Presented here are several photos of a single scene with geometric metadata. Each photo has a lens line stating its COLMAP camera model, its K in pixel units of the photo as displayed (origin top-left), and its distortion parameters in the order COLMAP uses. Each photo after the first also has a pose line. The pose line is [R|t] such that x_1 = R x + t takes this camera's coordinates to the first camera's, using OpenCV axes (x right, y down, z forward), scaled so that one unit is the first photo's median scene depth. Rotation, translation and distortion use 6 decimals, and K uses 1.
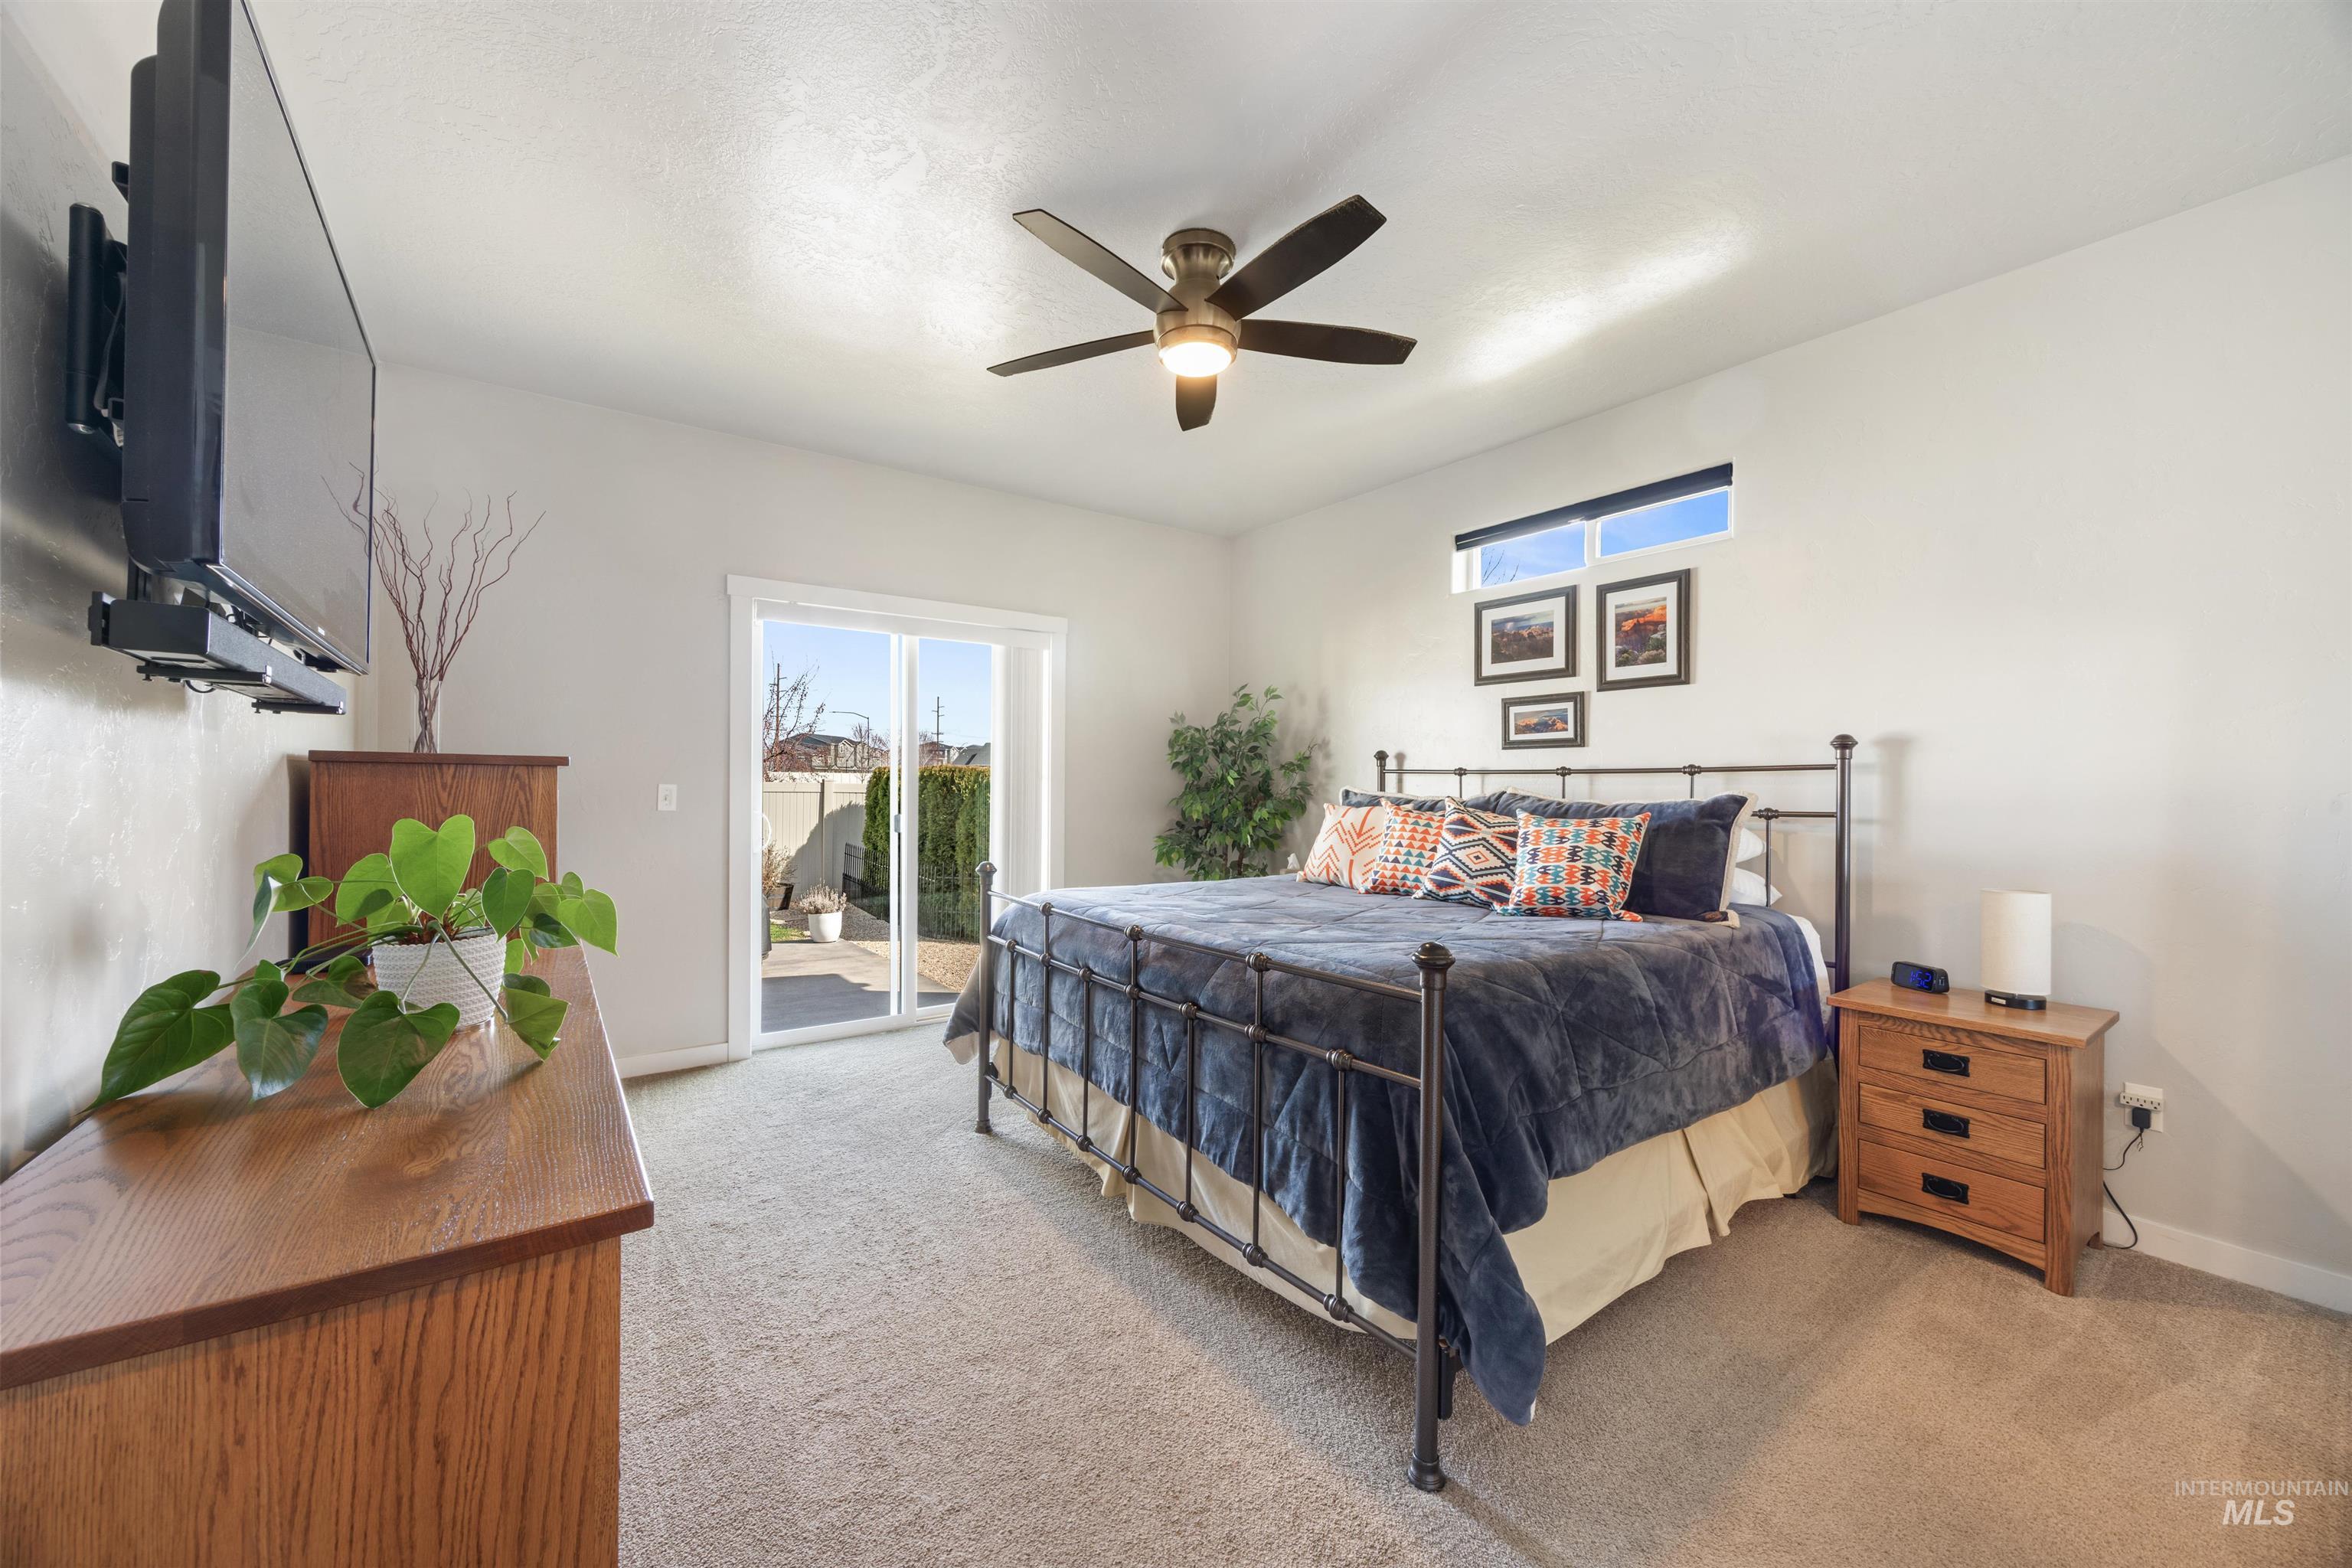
lens RADIAL K [[893.3, 0, 1176.4], [0, 893.3, 782.8], [0, 0, 1]] dist [-0.003228, 0.000730]
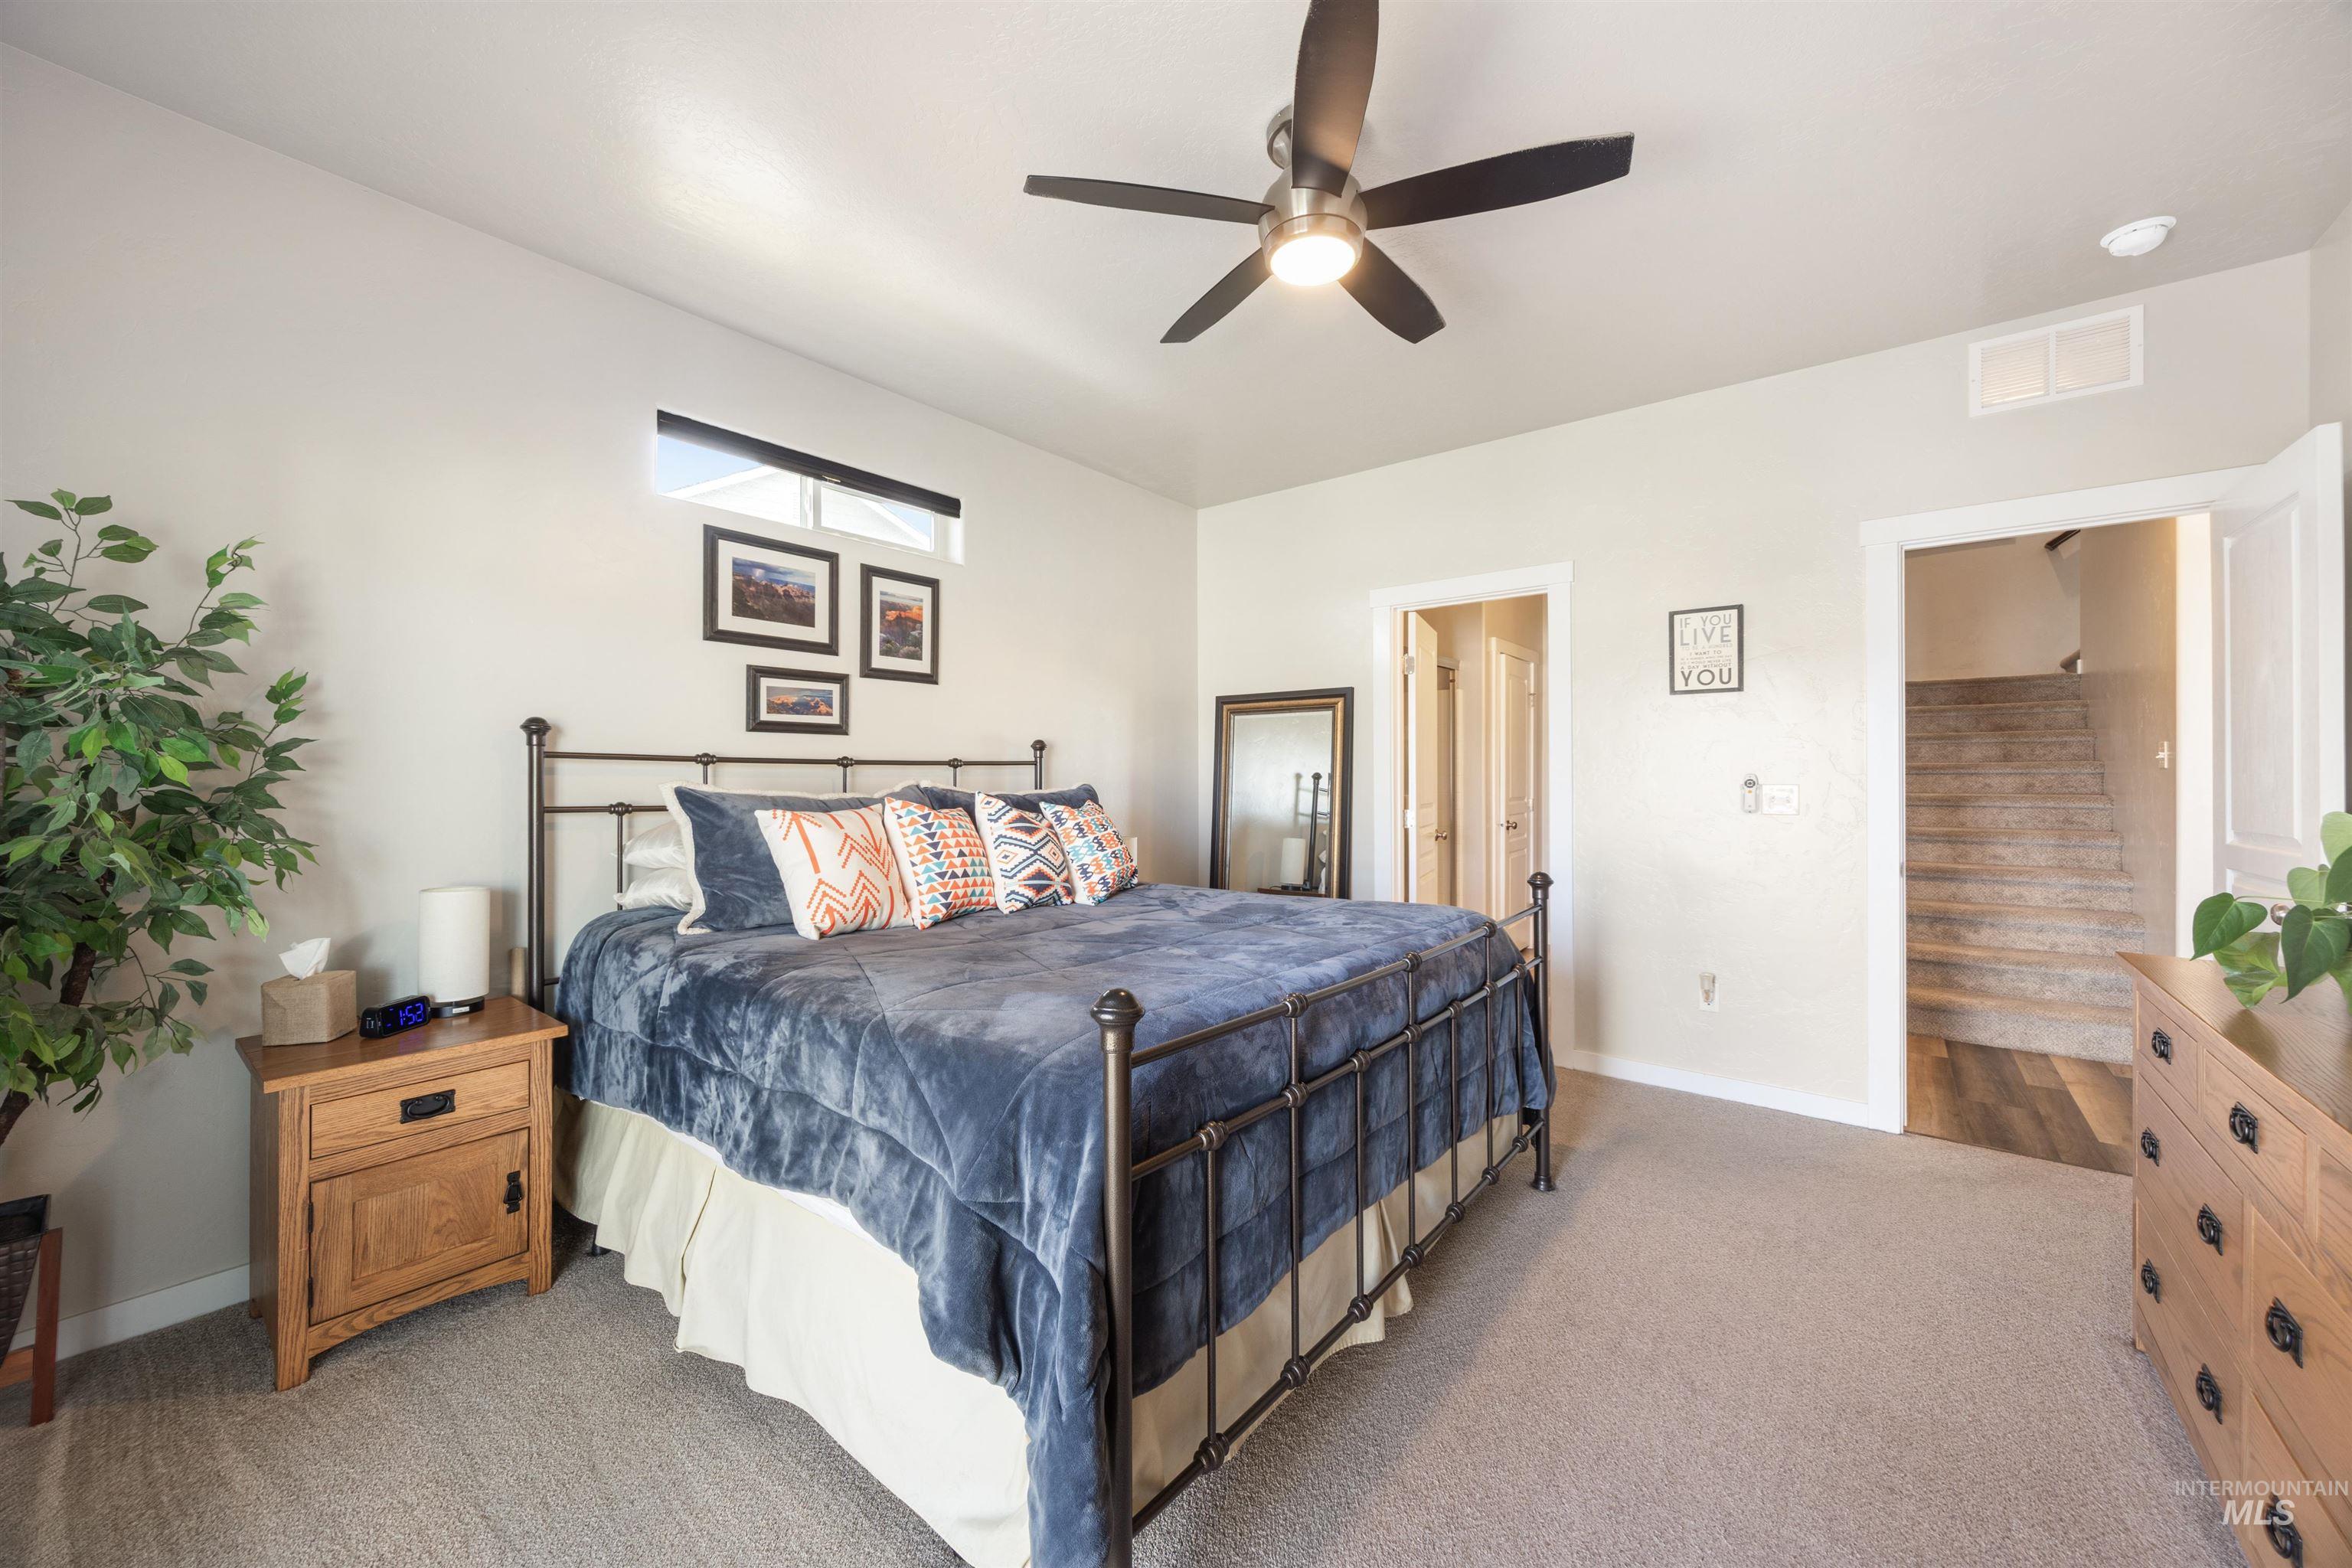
lens RADIAL K [[893.3, 0, 1173.8], [0, 893.3, 775.7], [0, 0, 1]] dist [-0.003228, 0.000730]
pose [[-0.260668, -0.006991, 0.965403, -0.508896], [-0.006914, 0.999962, 0.005375, -0.005935], [-0.965404, -0.005273, -0.260706, 0.911172]]
